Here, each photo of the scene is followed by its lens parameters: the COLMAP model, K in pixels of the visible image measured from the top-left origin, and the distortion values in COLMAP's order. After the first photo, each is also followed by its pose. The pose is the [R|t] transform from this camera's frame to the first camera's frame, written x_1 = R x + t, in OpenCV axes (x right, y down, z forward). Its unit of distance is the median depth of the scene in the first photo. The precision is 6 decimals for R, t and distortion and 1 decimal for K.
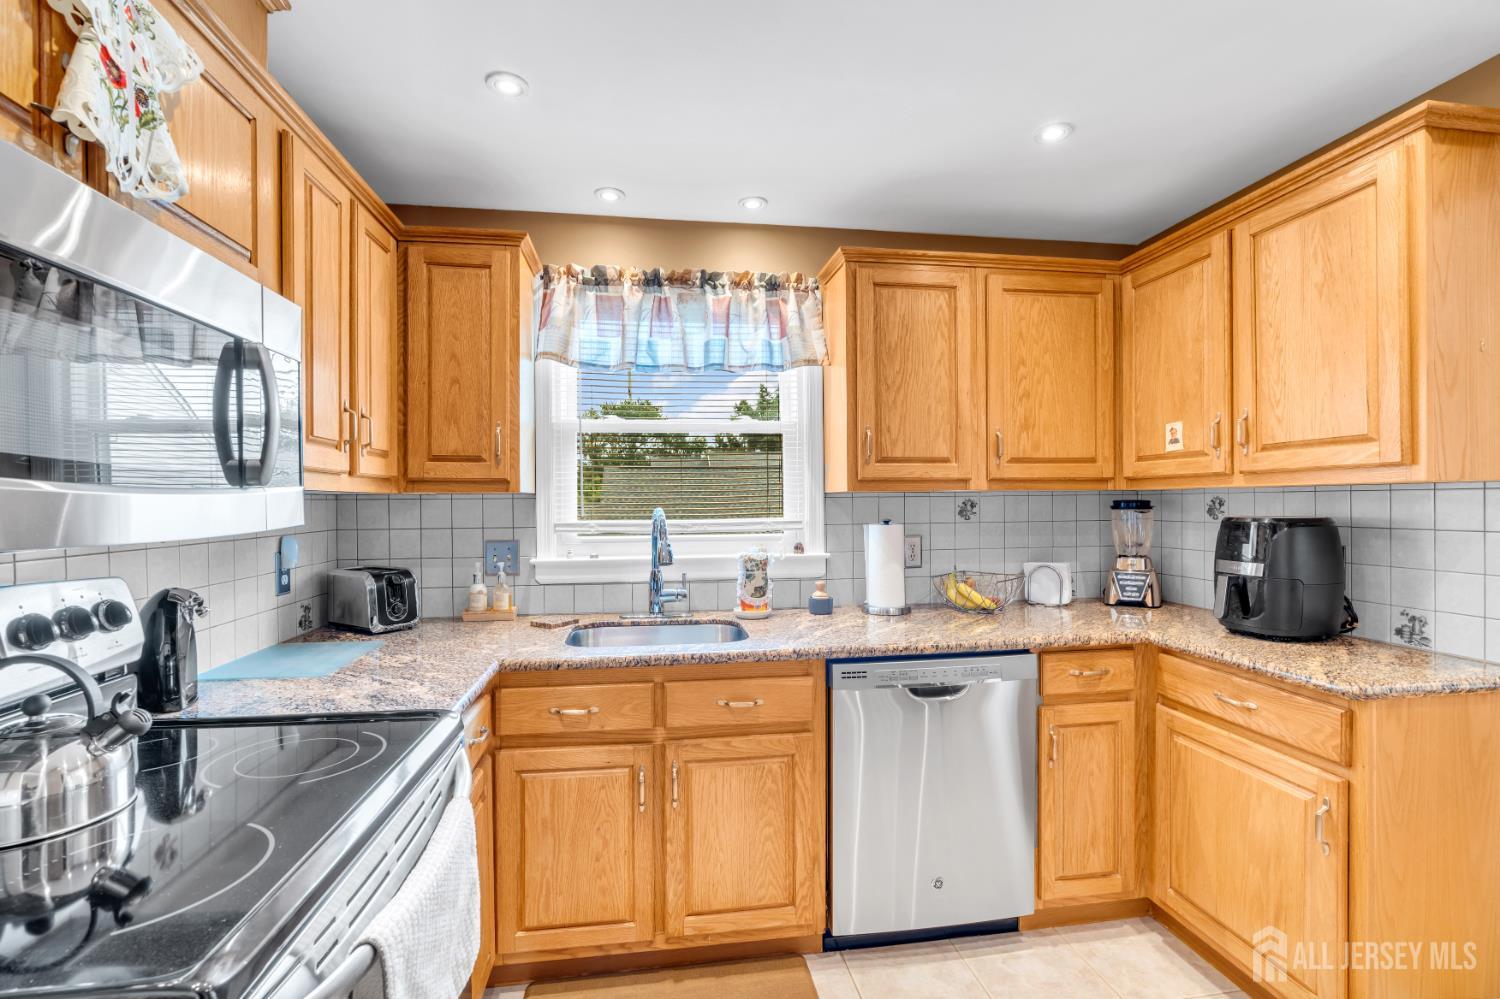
lens RADIAL K [[675.5, 0, 747.6], [0, 675.5, 500.4], [0, 0, 1]] dist [-0.000682, 0.000817]
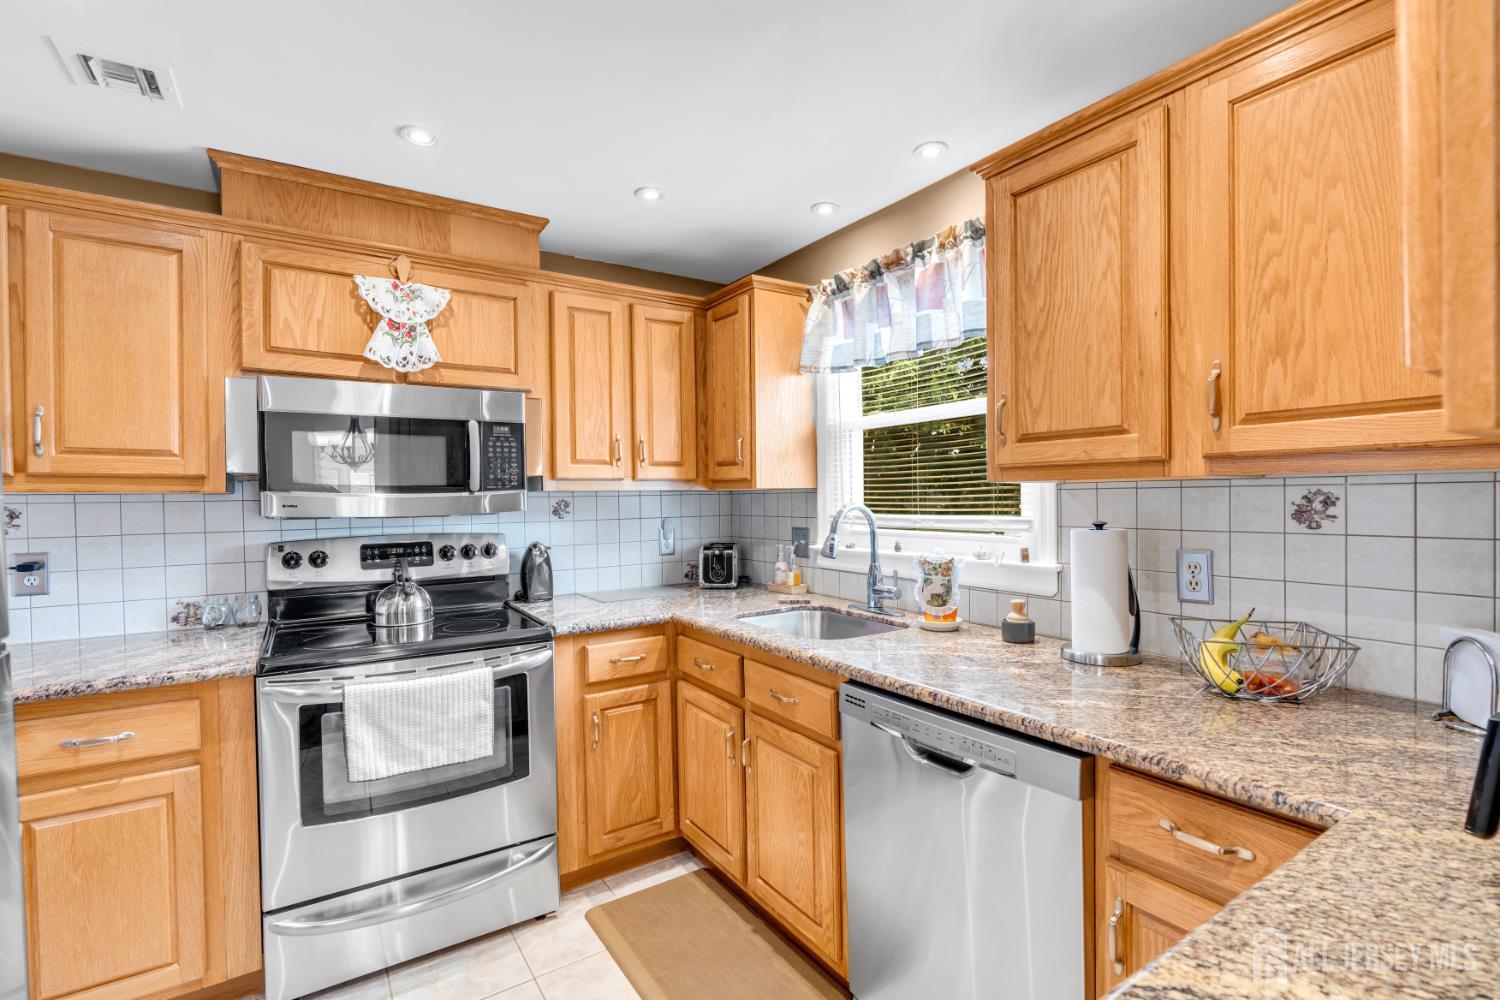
lens RADIAL K [[675.5, 0, 747.5], [0, 675.5, 501.5], [0, 0, 1]] dist [-0.000682, 0.000817]
pose [[0.430534, 0.009066, -0.902529, 0.701241], [0.011491, 0.999813, 0.015525, -0.007162], [0.902501, -0.017055, 0.430349, 0.415289]]
